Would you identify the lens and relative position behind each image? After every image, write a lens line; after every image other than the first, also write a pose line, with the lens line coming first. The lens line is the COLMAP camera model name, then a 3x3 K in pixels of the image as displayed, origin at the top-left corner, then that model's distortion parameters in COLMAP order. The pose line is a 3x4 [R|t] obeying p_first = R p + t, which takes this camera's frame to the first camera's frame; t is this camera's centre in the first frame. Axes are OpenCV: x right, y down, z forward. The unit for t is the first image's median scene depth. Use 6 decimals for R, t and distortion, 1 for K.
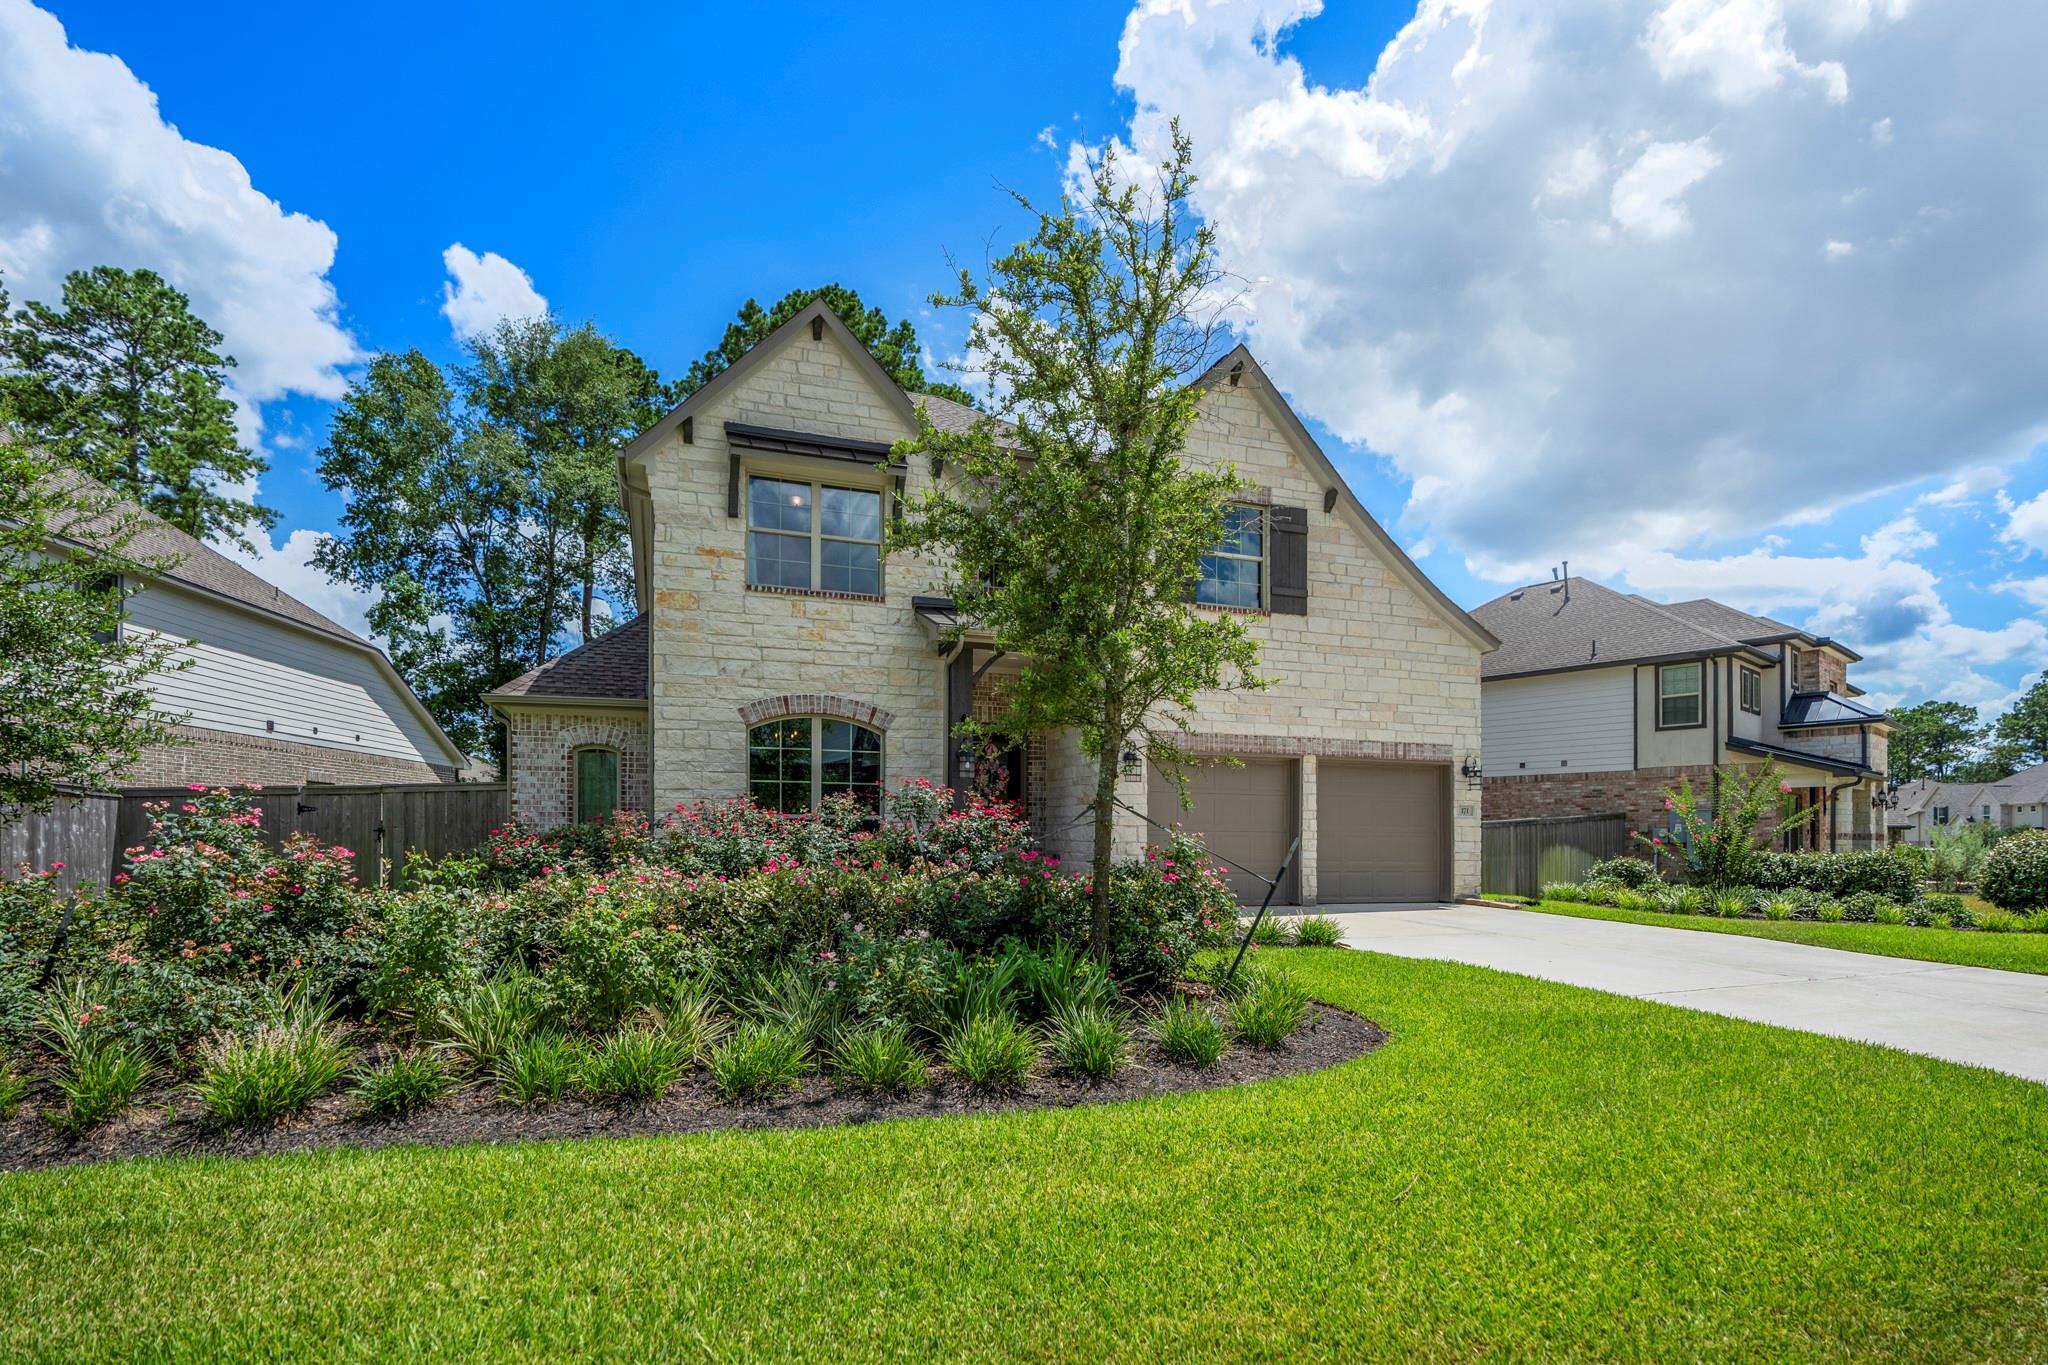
lens RADIAL K [[945.6, 0, 1018.8], [0, 945.6, 680.0], [0, 0, 1]] dist [-0.006628, 0.000315]
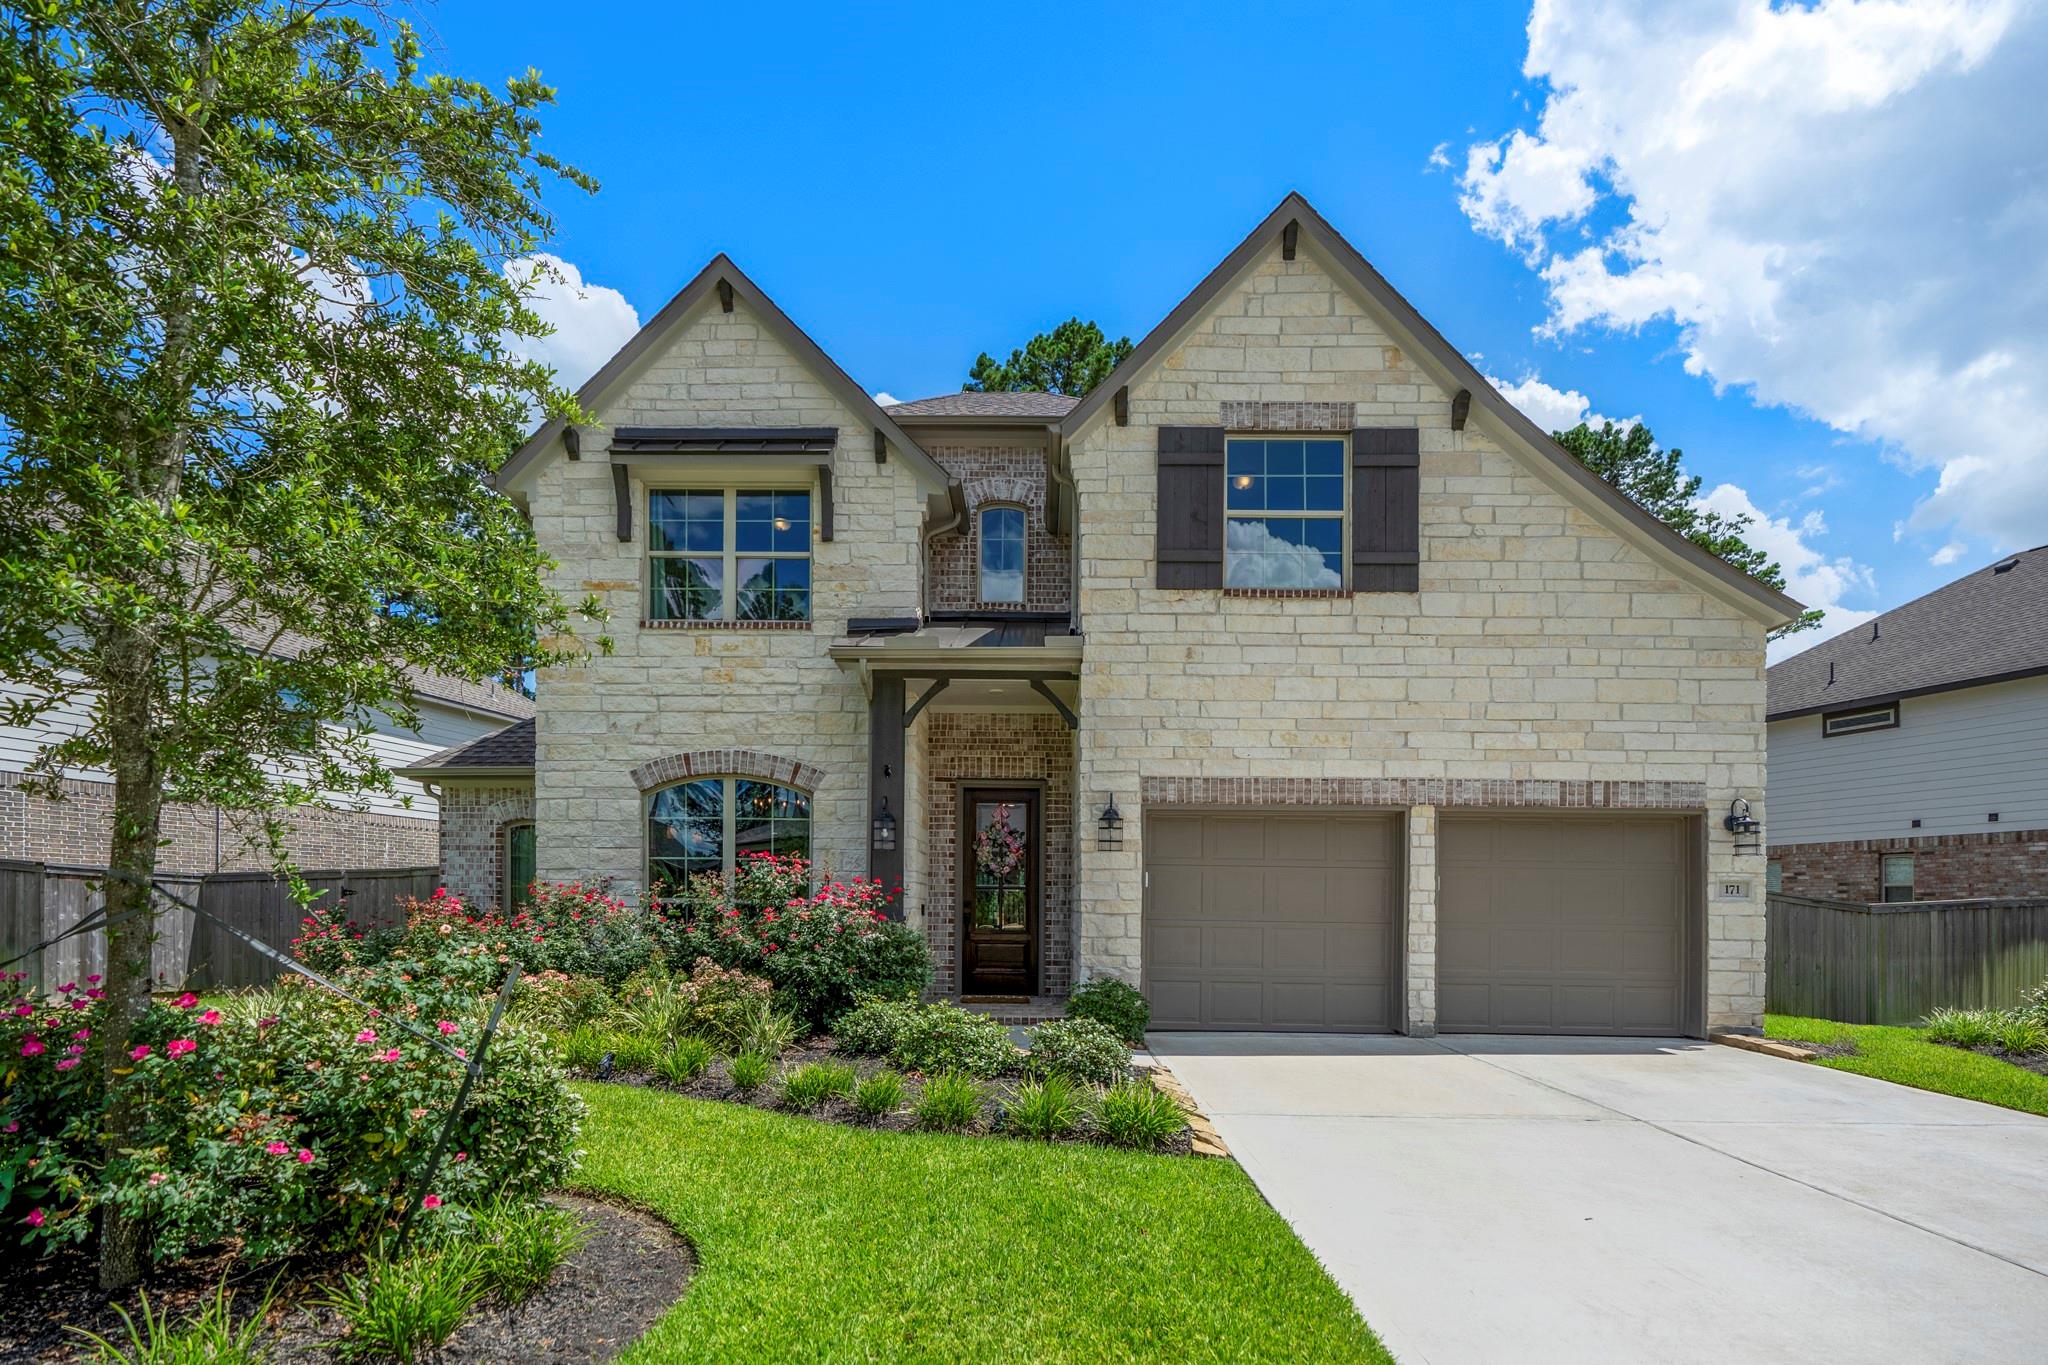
lens RADIAL K [[978.1, 0, 1024.8], [0, 978.1, 787.7], [0, 0, 1]] dist [-0.002819, 0.000132]
pose [[0.938067, -0.039820, -0.344158, 0.286552], [0.052192, 0.998279, 0.026758, 0.035476], [0.342500, -0.043063, 0.938530, 0.280034]]
